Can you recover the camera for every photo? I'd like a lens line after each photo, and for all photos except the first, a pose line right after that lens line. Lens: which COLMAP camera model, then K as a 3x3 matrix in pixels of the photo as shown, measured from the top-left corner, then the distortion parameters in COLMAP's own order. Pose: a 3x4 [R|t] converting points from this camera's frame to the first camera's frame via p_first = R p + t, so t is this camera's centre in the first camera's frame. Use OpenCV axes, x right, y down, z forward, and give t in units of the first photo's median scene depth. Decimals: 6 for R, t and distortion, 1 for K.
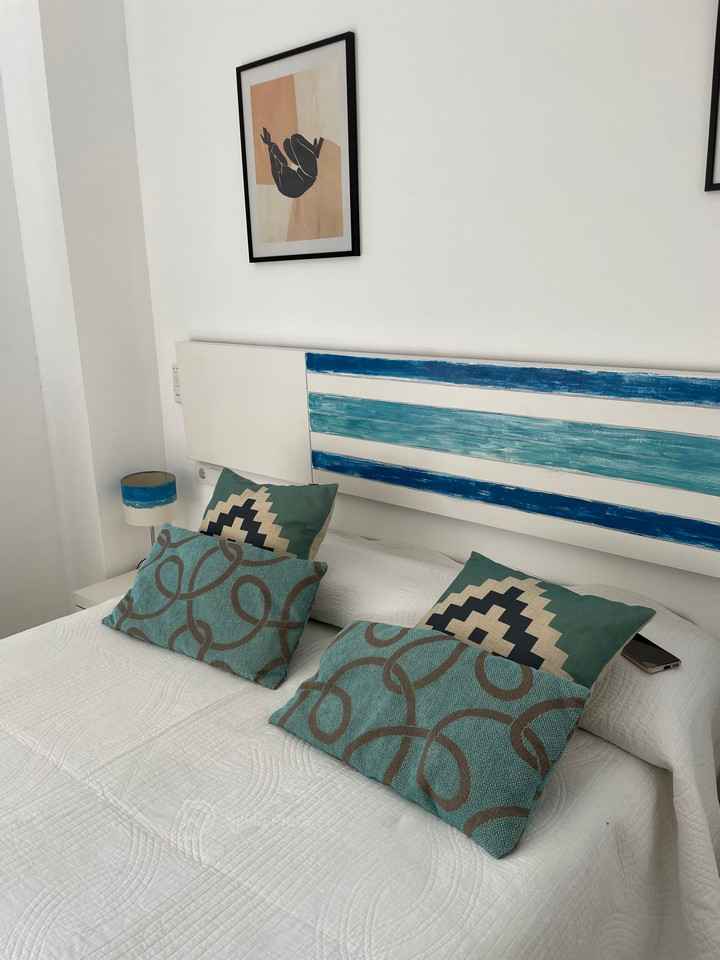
lens RADIAL K [[723.6, 0, 360.0], [0, 723.6, 485.4], [0, 0, 1]] dist [0.084440, -0.115123]
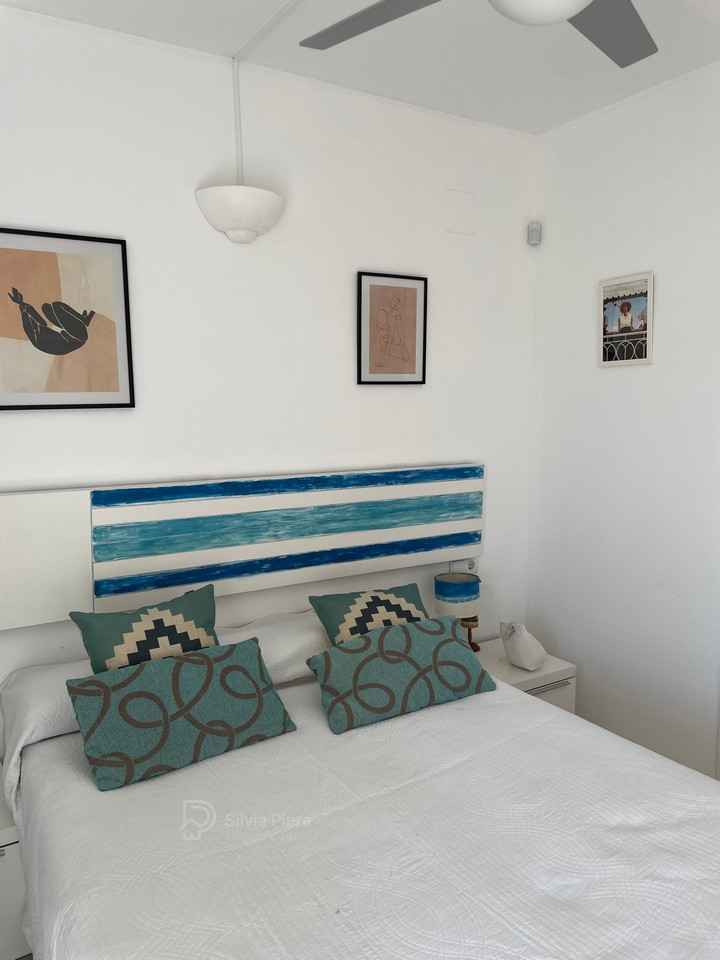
lens RADIAL K [[723.6, 0, 361.2], [0, 723.6, 476.1], [0, 0, 1]] dist [0.084440, -0.115123]
pose [[0.307189, -0.088597, 0.947515, -1.091571], [0.251423, 0.967836, 0.008985, -0.124521], [-0.917835, 0.235467, 0.319584, 0.302387]]
